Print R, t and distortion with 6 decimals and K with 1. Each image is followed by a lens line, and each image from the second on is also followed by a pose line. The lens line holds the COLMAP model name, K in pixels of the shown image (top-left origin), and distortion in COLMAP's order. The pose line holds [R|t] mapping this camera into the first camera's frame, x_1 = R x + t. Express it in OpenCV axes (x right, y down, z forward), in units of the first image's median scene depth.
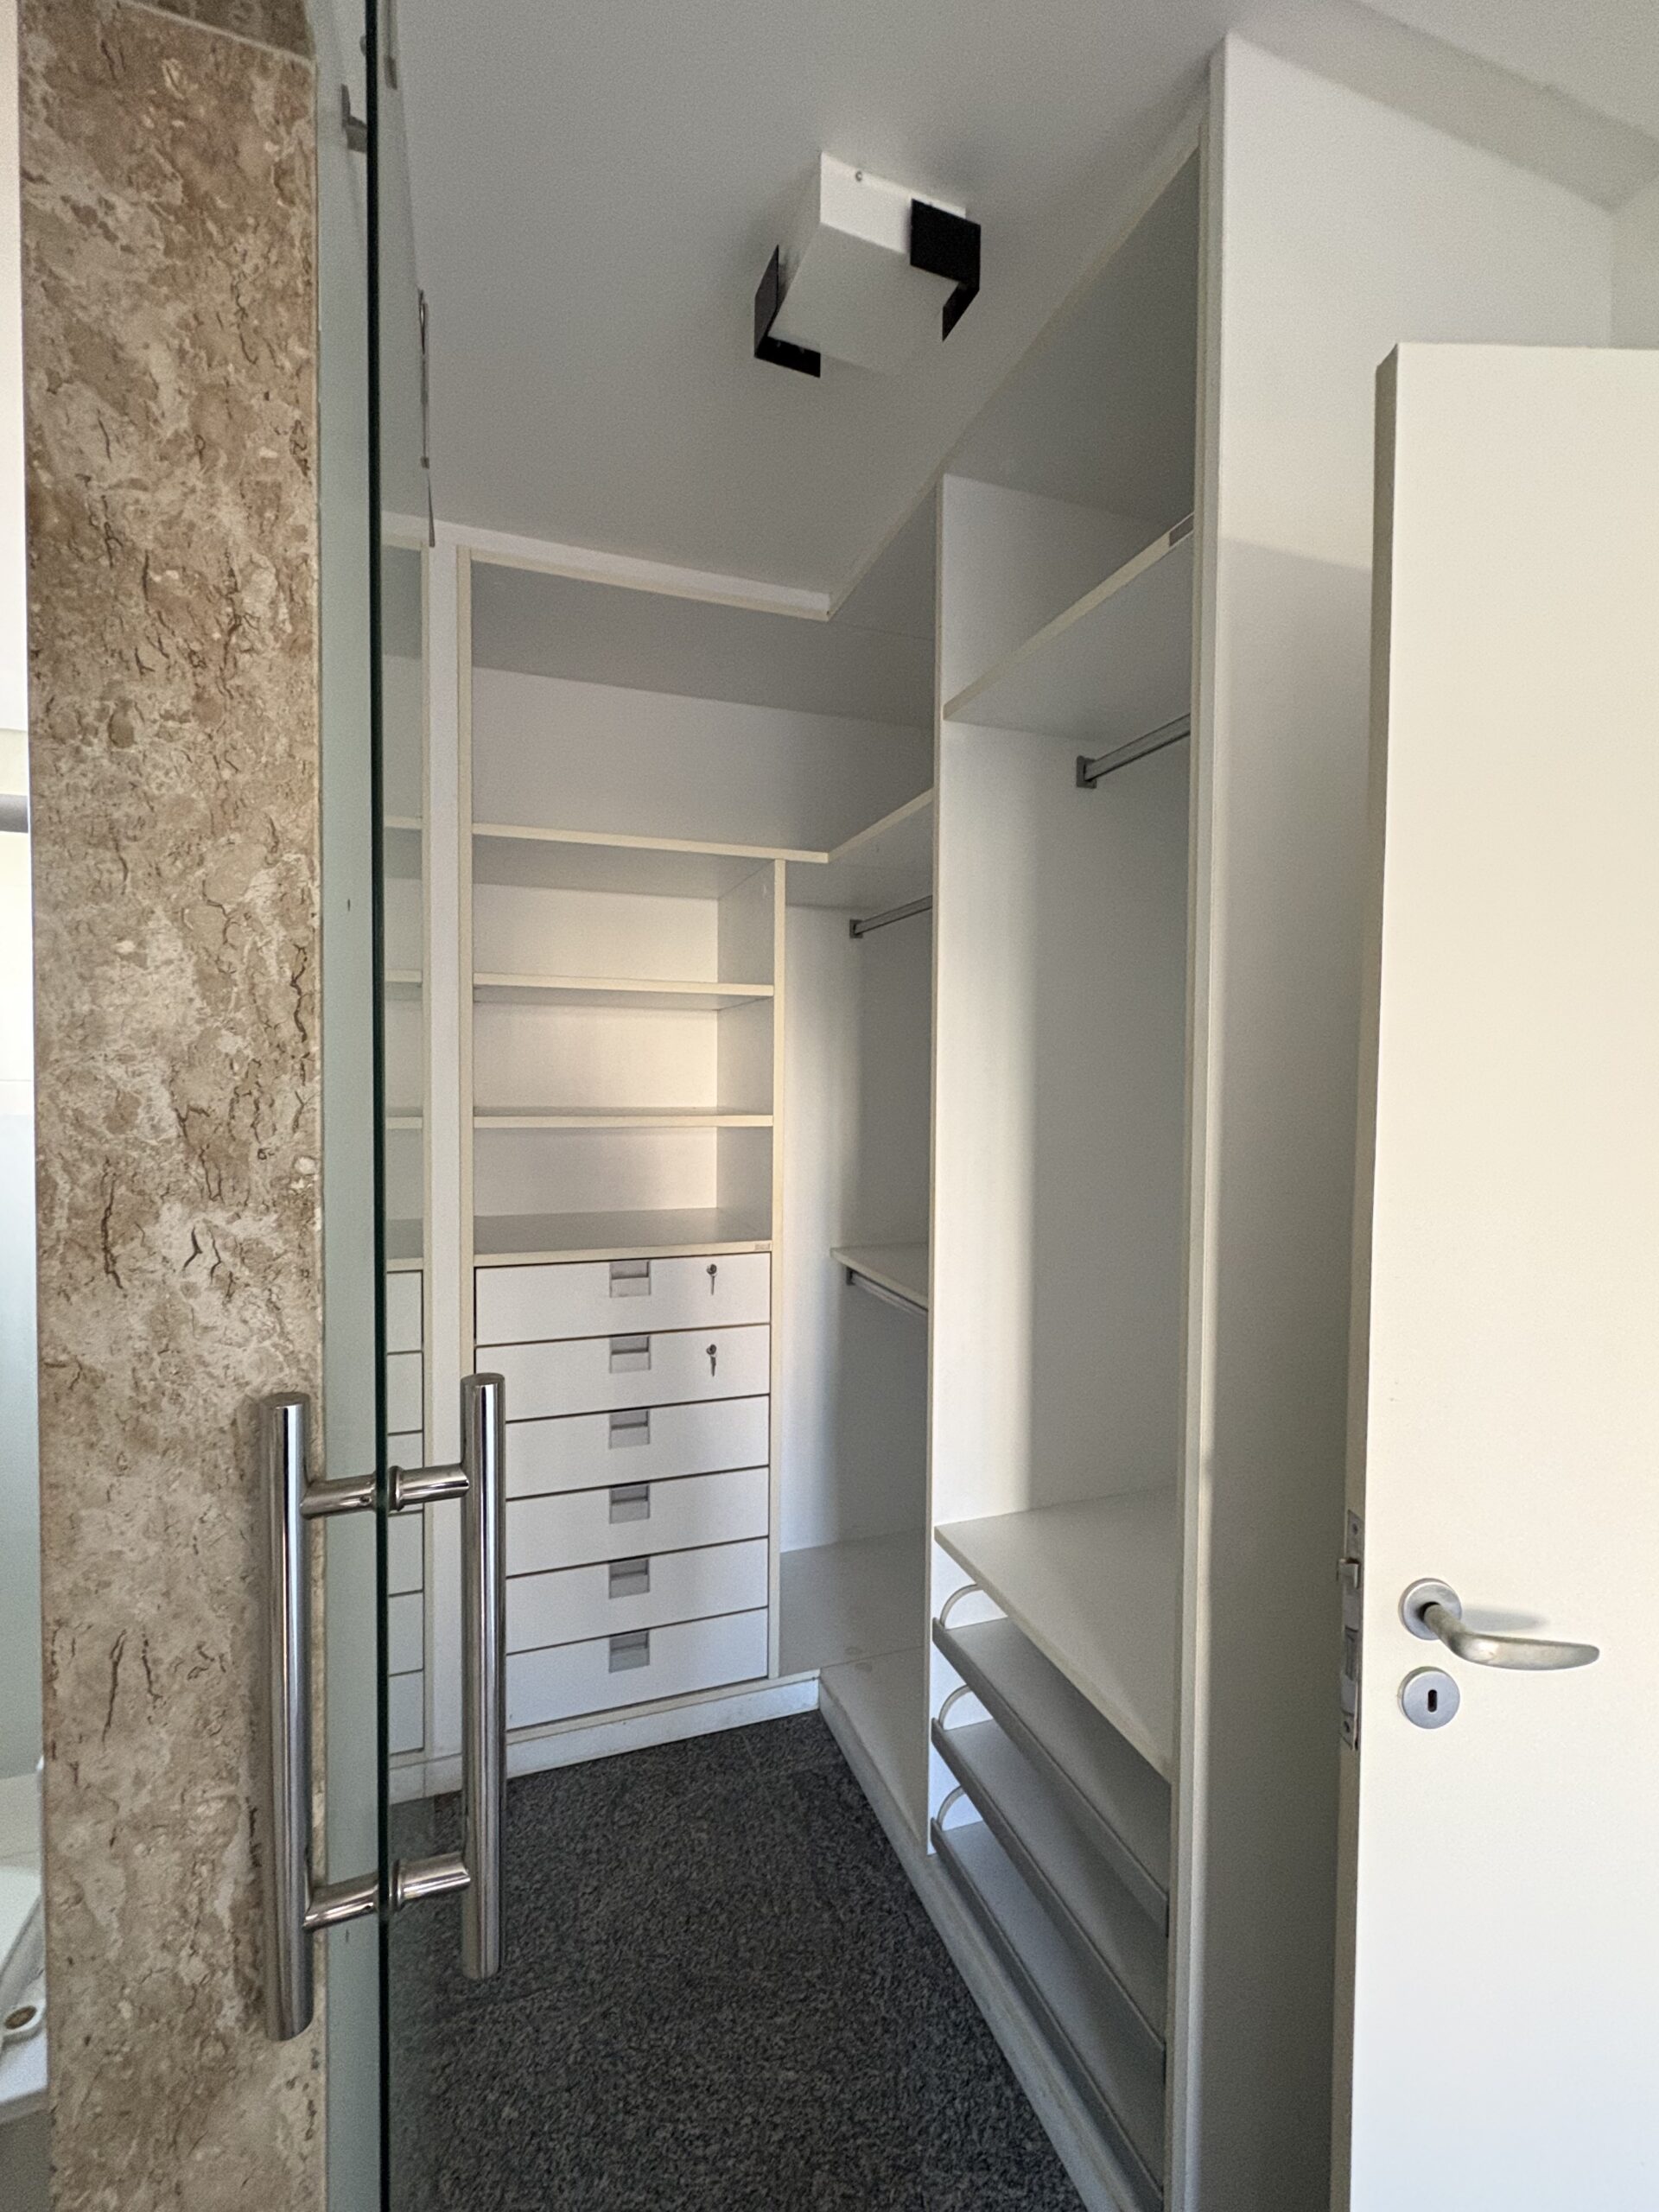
lens RADIAL K [[986.1, 0, 830.9], [0, 986.1, 1105.4], [0, 0, 1]] dist [0.000952, -0.000150]
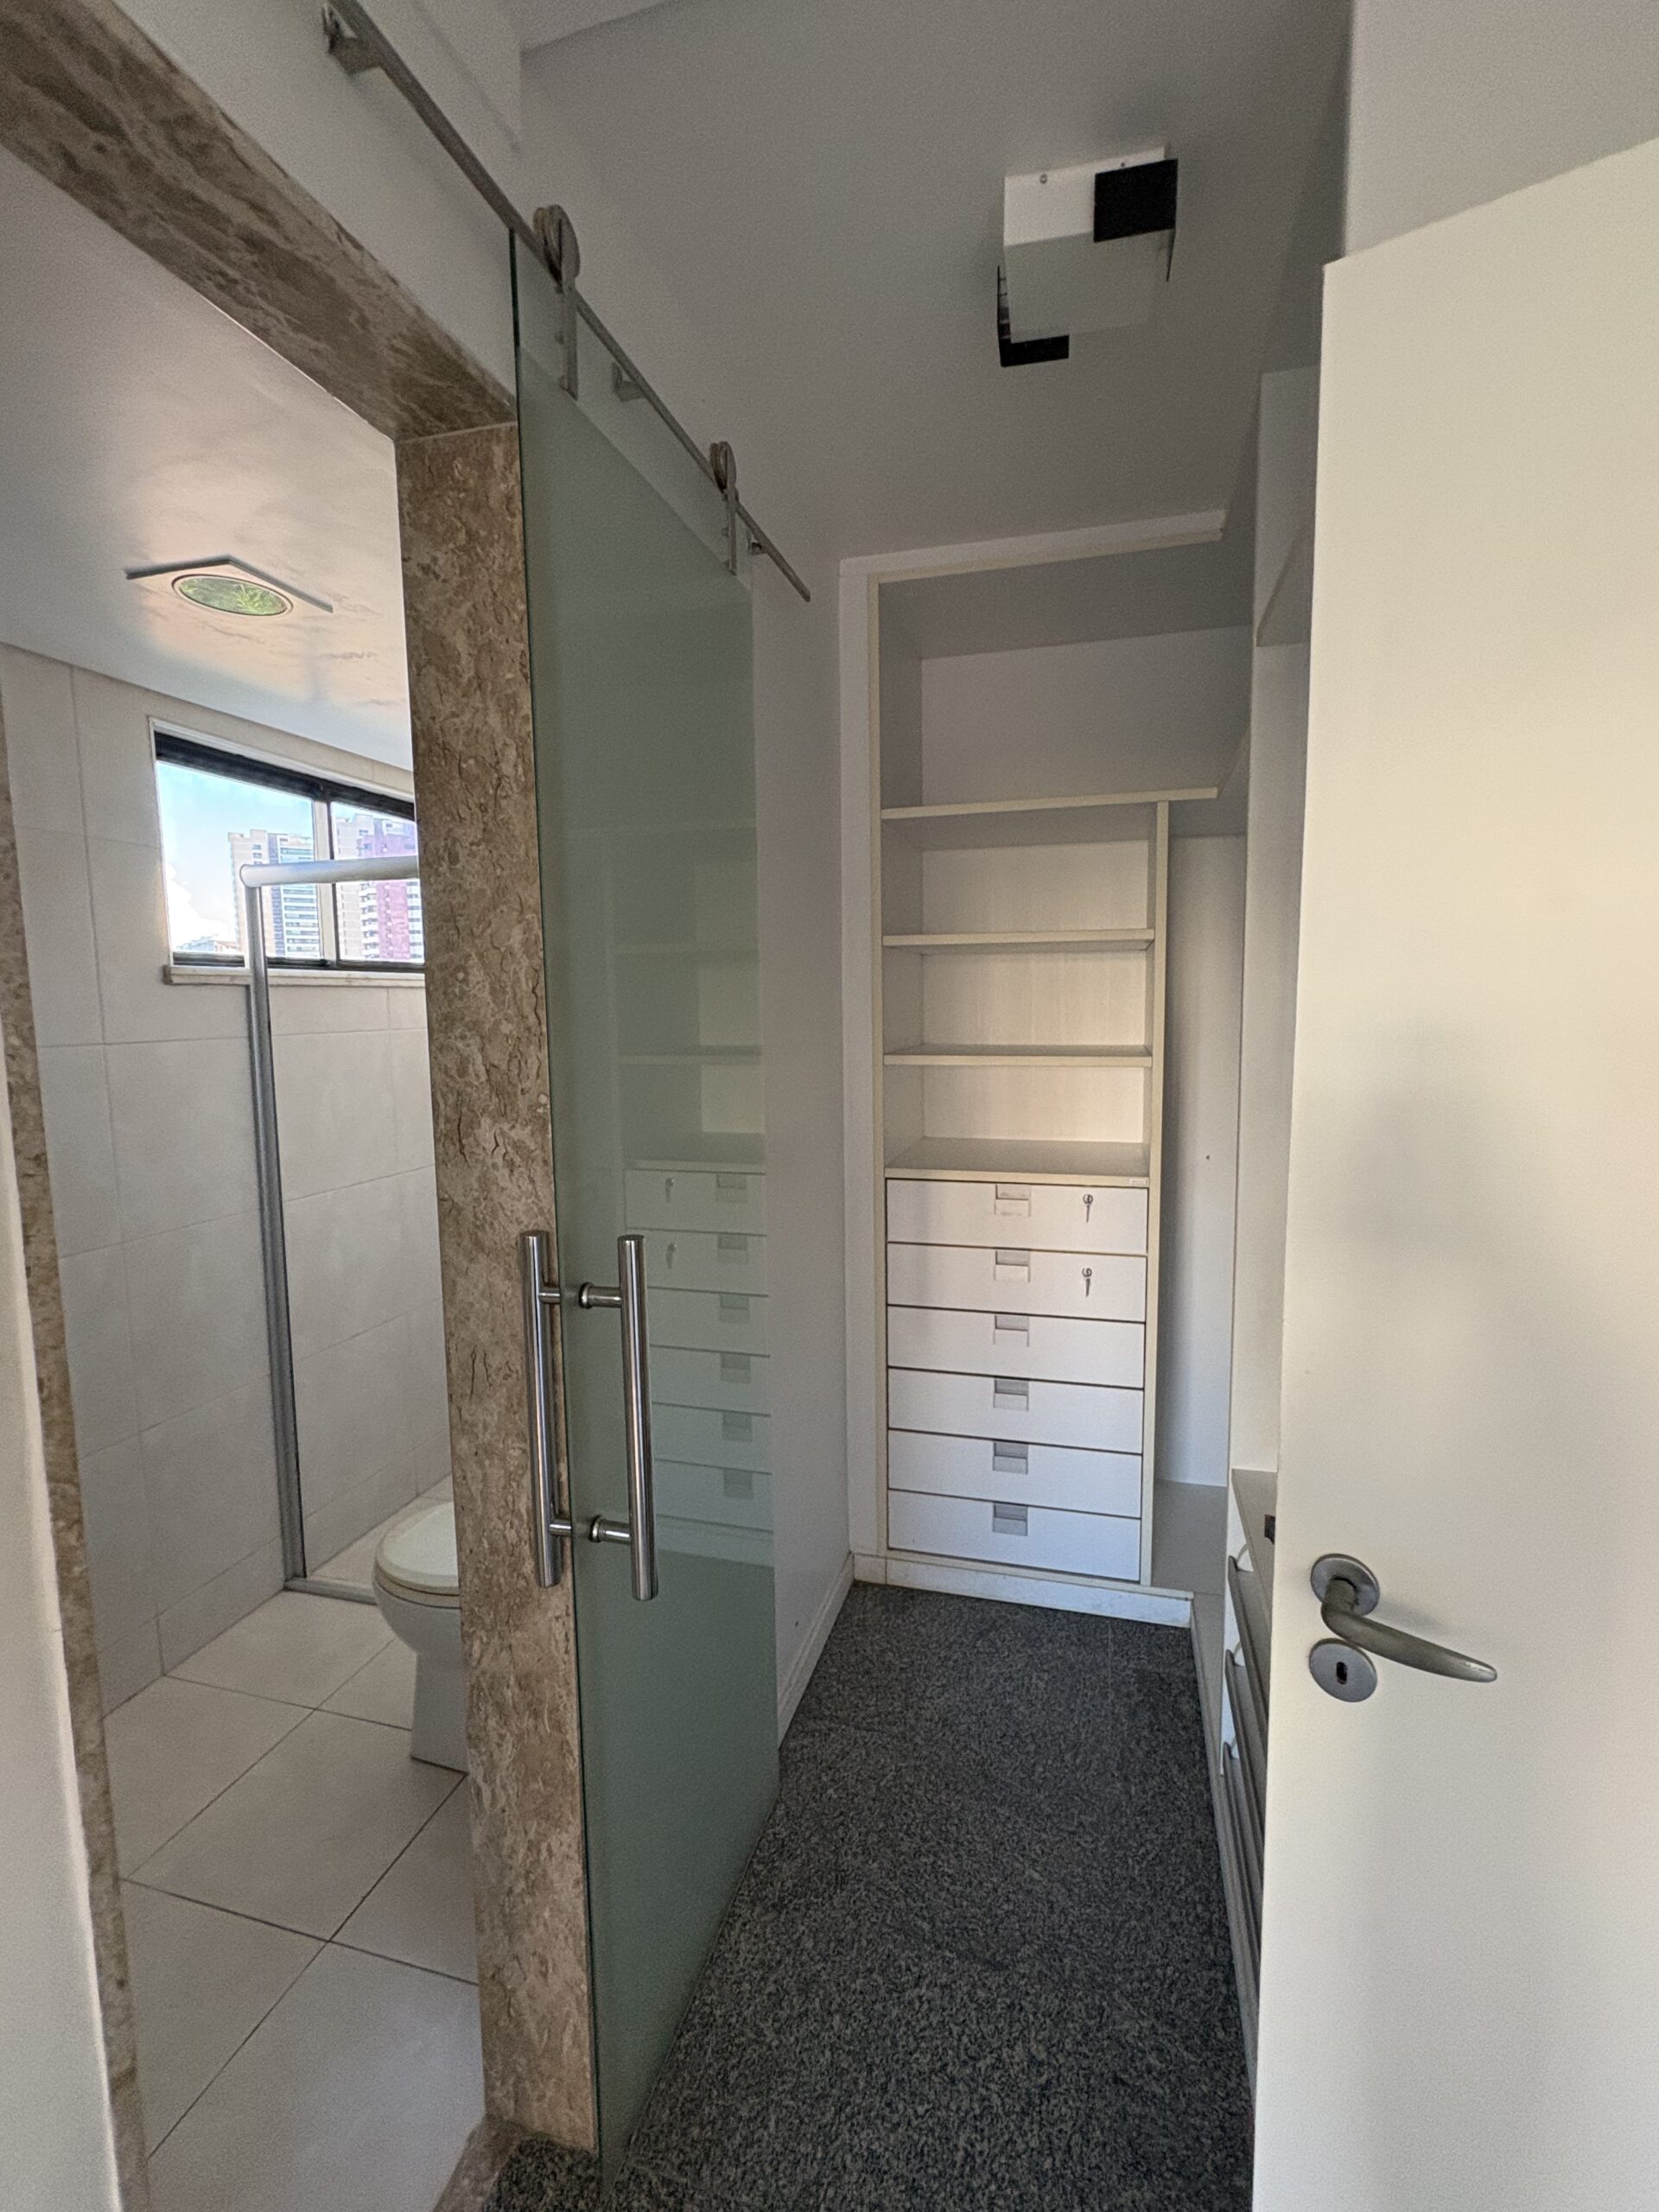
lens RADIAL K [[986.1, 0, 834.0], [0, 986.1, 1106.7], [0, 0, 1]] dist [0.000952, -0.000150]
pose [[0.815883, 0.042178, -0.576677, 0.875846], [0.002263, 0.997095, 0.076129, -0.055450], [0.578213, -0.063418, 0.813418, -0.092307]]
